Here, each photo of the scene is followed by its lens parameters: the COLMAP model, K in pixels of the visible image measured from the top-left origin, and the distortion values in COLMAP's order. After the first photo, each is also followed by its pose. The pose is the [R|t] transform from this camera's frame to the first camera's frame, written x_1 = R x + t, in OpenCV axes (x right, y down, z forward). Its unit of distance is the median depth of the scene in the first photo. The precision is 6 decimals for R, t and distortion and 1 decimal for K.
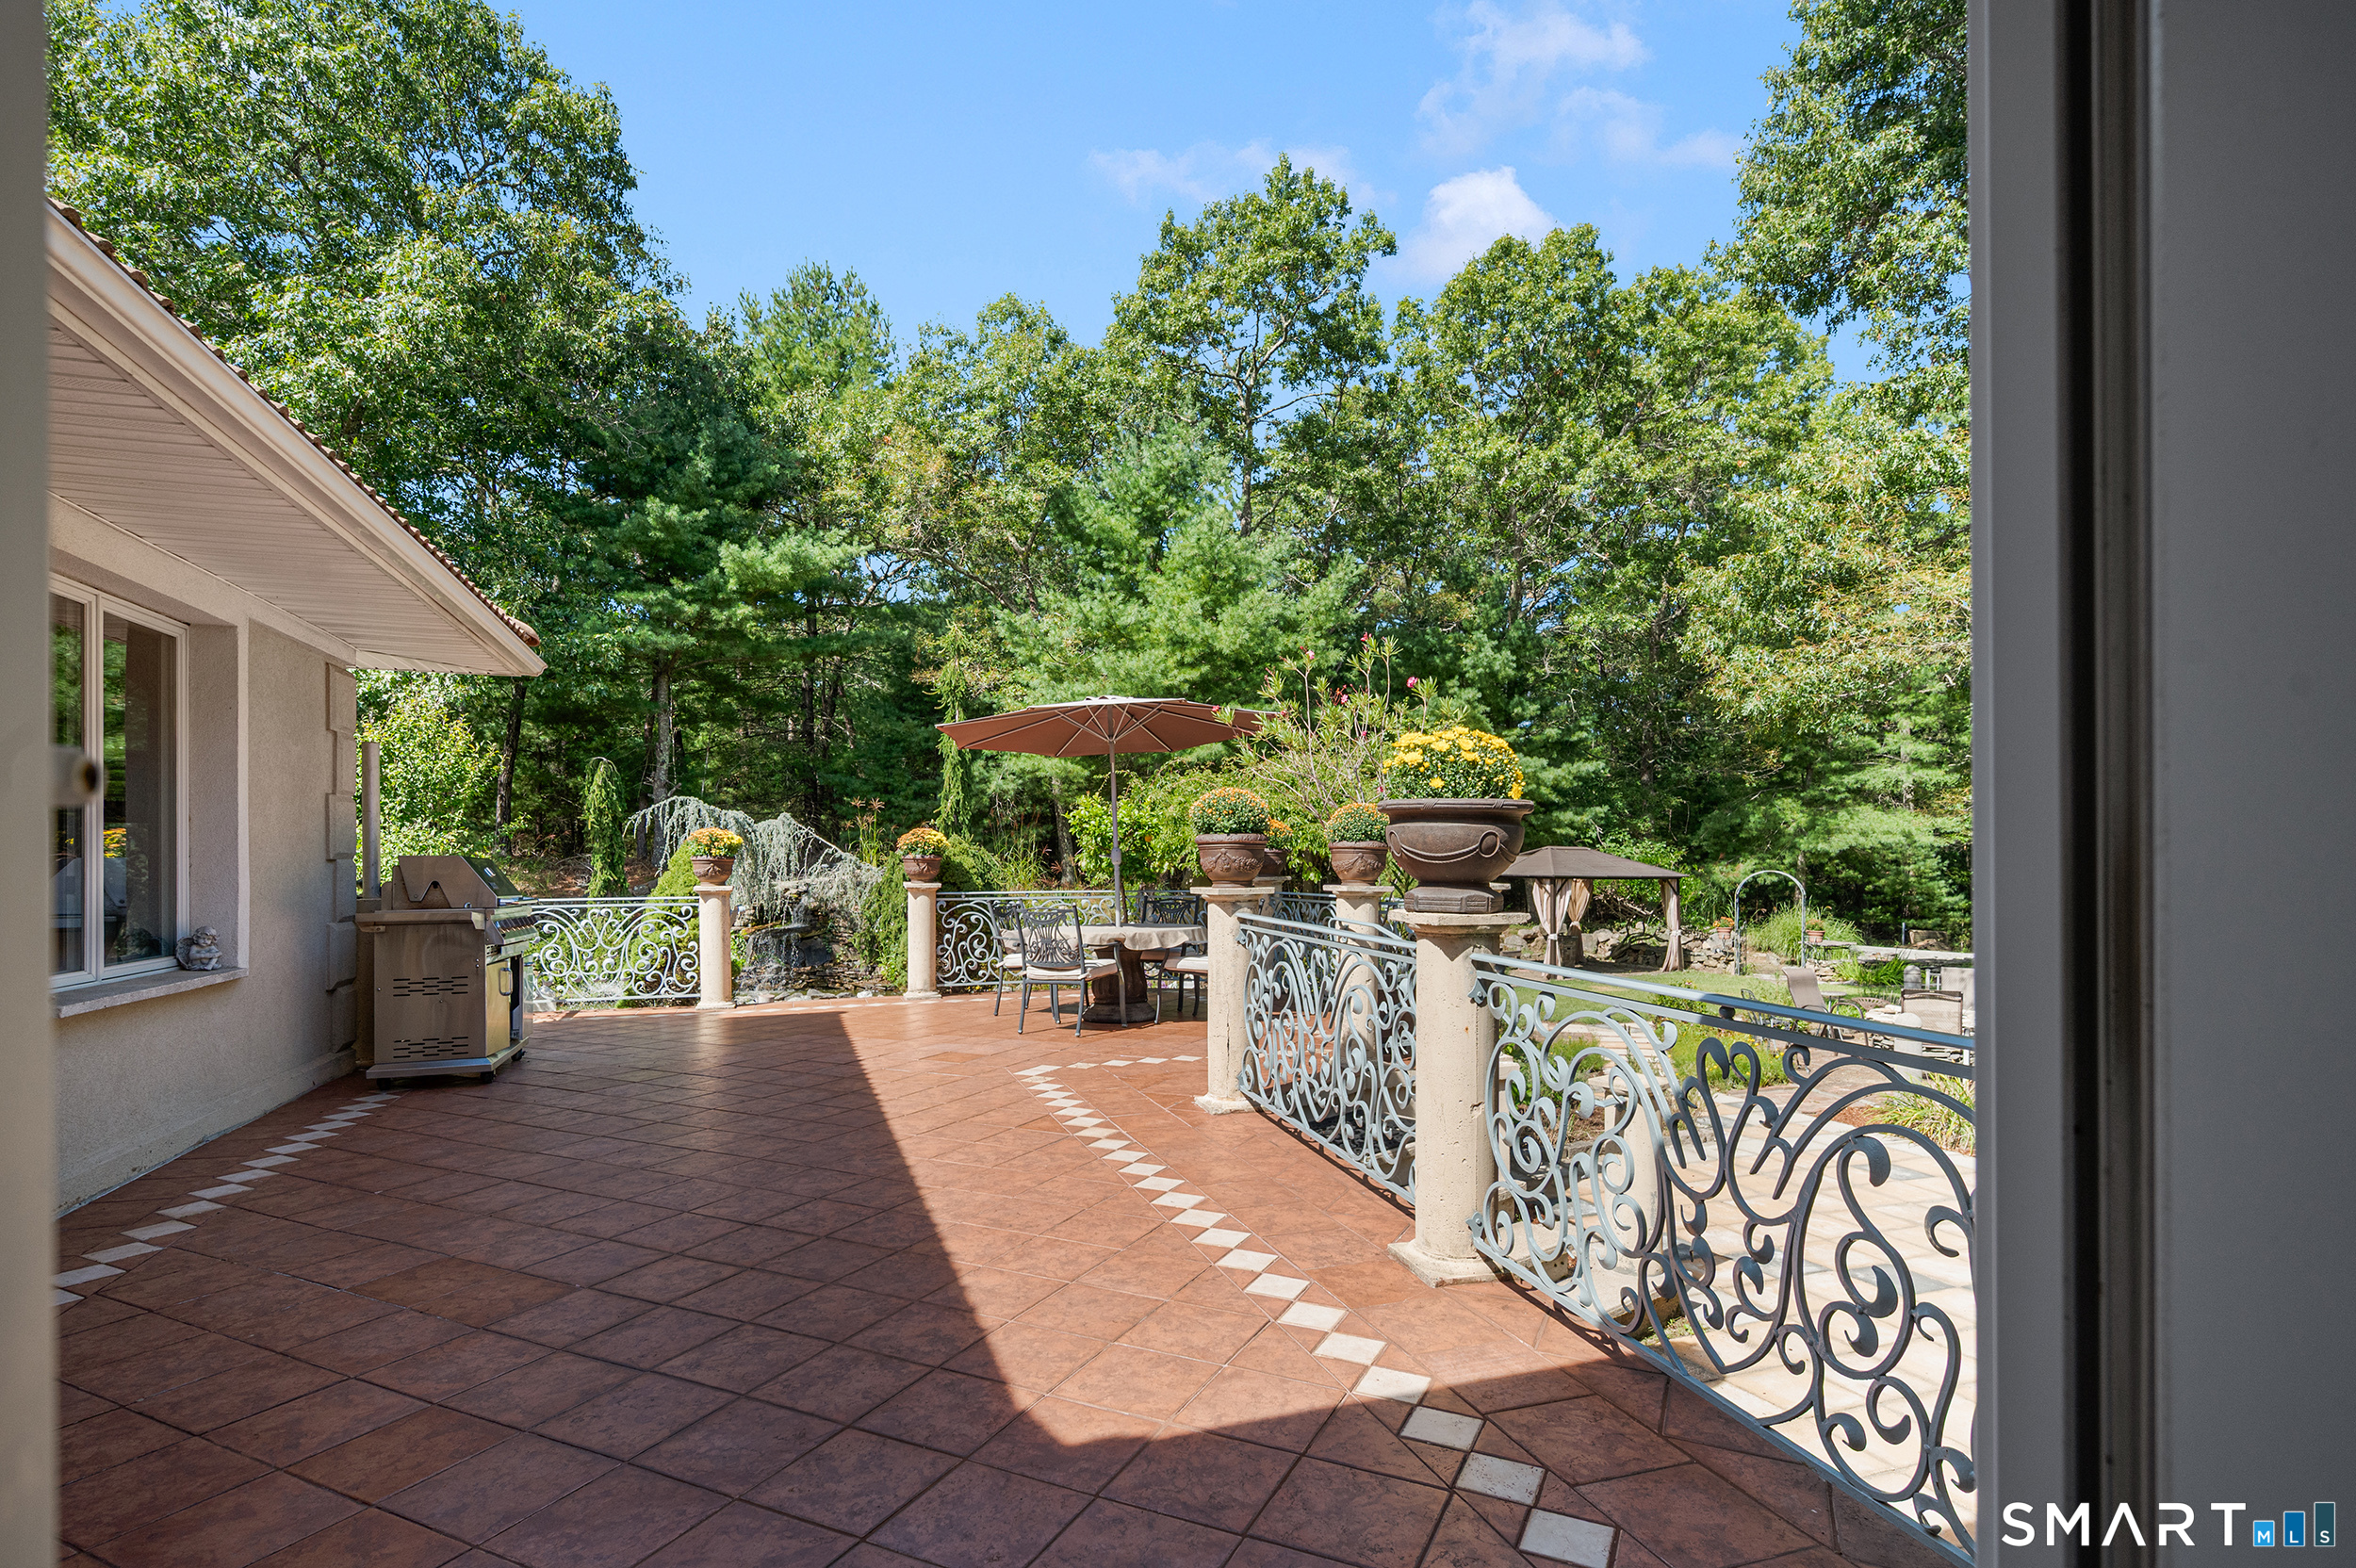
lens RADIAL K [[1168.7, 0, 1178.0], [0, 1168.7, 784.0], [0, 0, 1]] dist [0.000100, 0.000147]
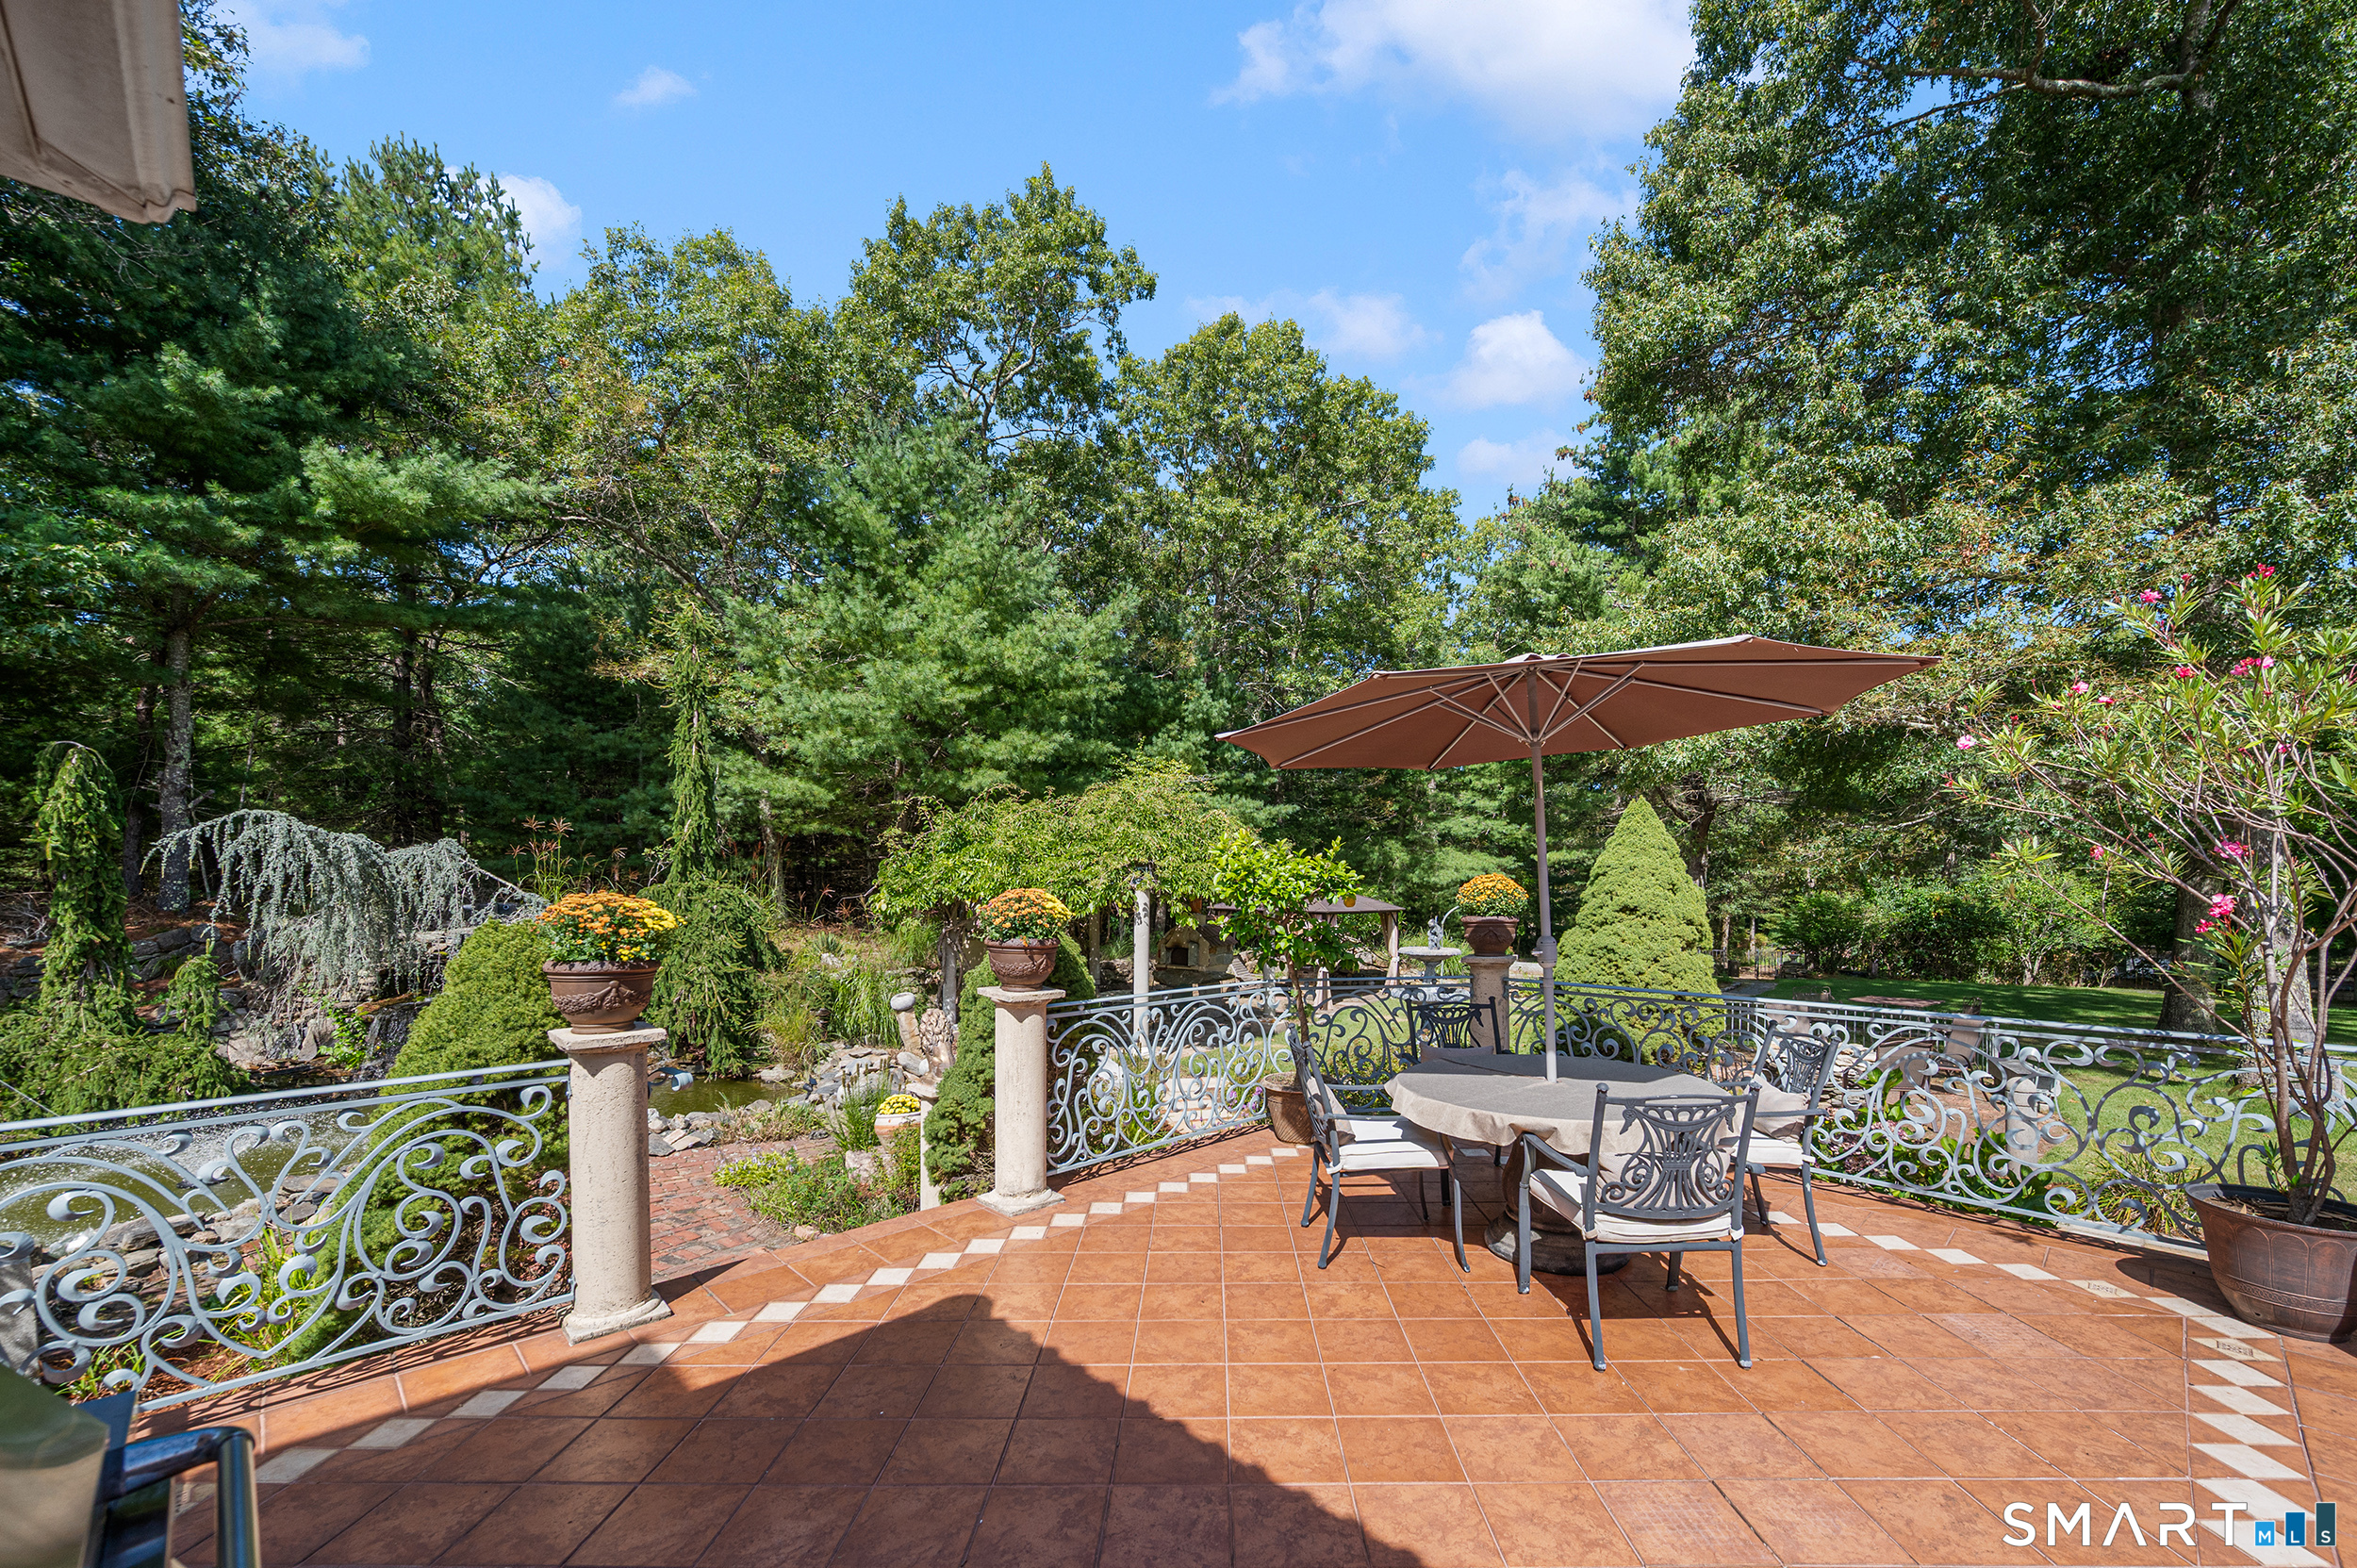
lens RADIAL K [[951.6, 0, 1183.3], [0, 951.6, 845.7], [0, 0, 1]] dist [-0.001557, -0.000396]
pose [[0.904101, 0.017394, 0.426965, -0.152649], [-0.029929, 0.999295, 0.022666, 0.002727], [-0.426270, -0.033271, 0.903984, 0.256865]]
